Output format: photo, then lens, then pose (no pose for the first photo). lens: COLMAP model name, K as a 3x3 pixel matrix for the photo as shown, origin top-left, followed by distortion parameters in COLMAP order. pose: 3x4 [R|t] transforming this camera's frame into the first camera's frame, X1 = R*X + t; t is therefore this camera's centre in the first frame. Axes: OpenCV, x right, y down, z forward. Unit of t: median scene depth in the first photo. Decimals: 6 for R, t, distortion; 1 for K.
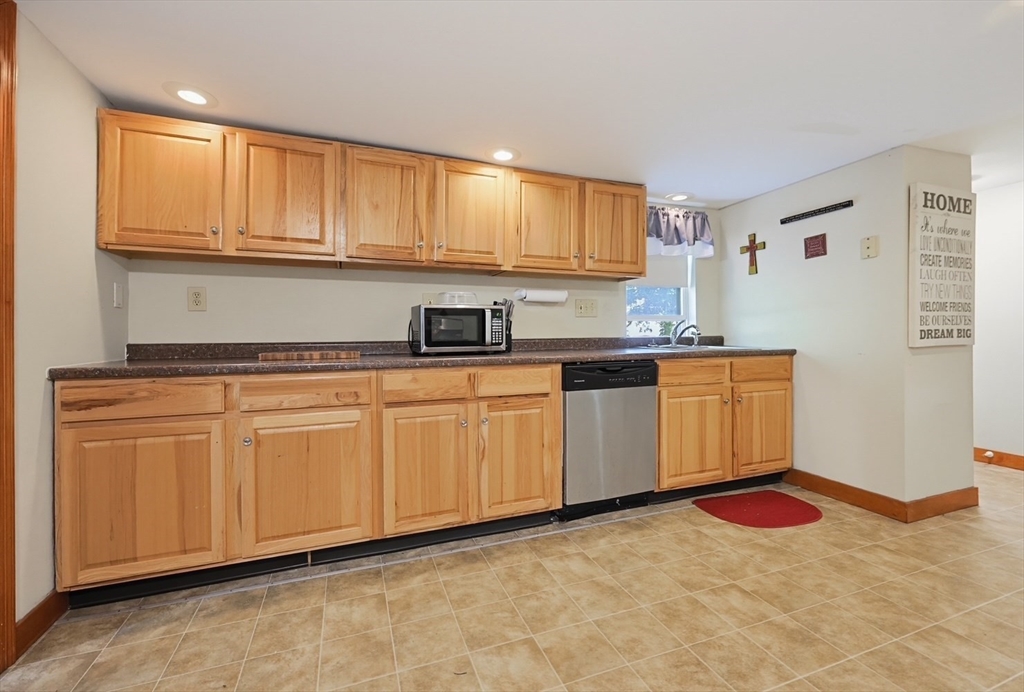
lens RADIAL K [[447.8, 0, 548.1], [0, 447.8, 332.4], [0, 0, 1]] dist [0.003416, 0.000291]
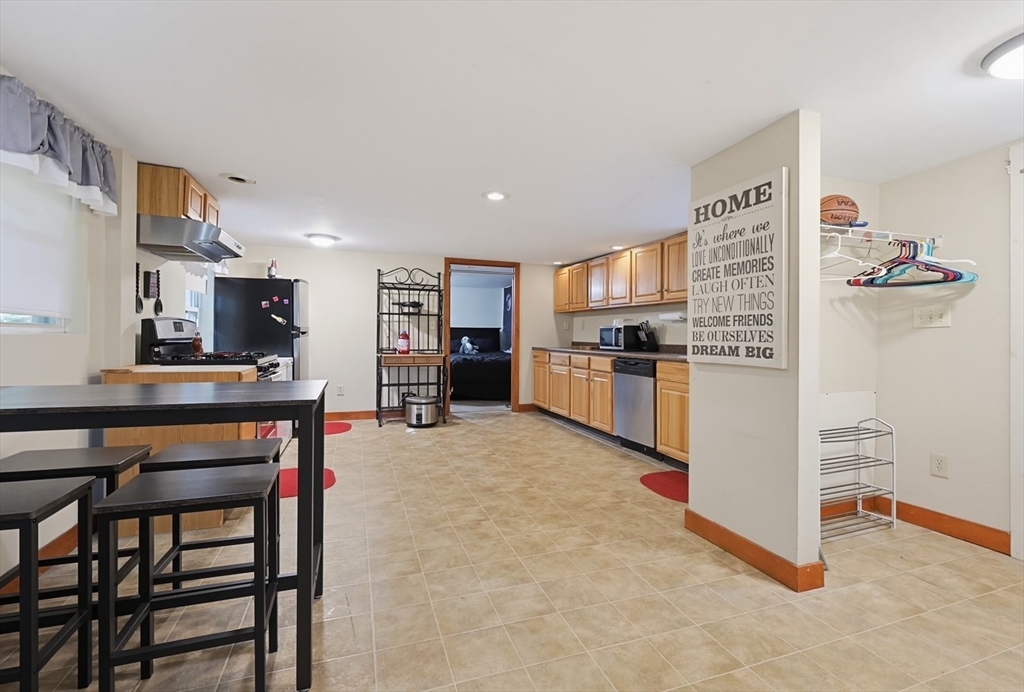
lens RADIAL K [[442.1, 0, 482.7], [0, 442.1, 327.3], [0, 0, 1]] dist [-0.017781, 0.000110]
pose [[-0.094982, -0.008683, -0.995441, 1.873324], [-0.000765, 0.999962, -0.008650, -0.037917], [0.995479, -0.000061, -0.094985, 0.619798]]
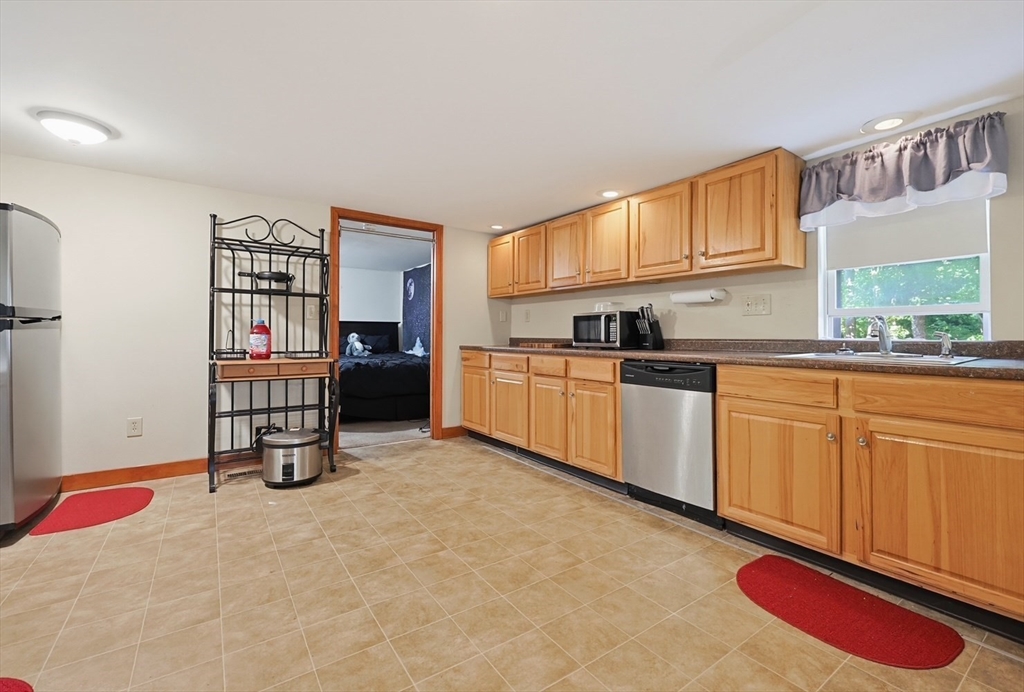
lens RADIAL K [[442.1, 0, 482.7], [0, 442.1, 327.3], [0, 0, 1]] dist [-0.017781, 0.000110]
pose [[0.179955, -0.008572, -0.983638, 1.091807], [0.001111, 0.999963, -0.008511, -0.005194], [0.983674, 0.000438, 0.179958, 0.426814]]
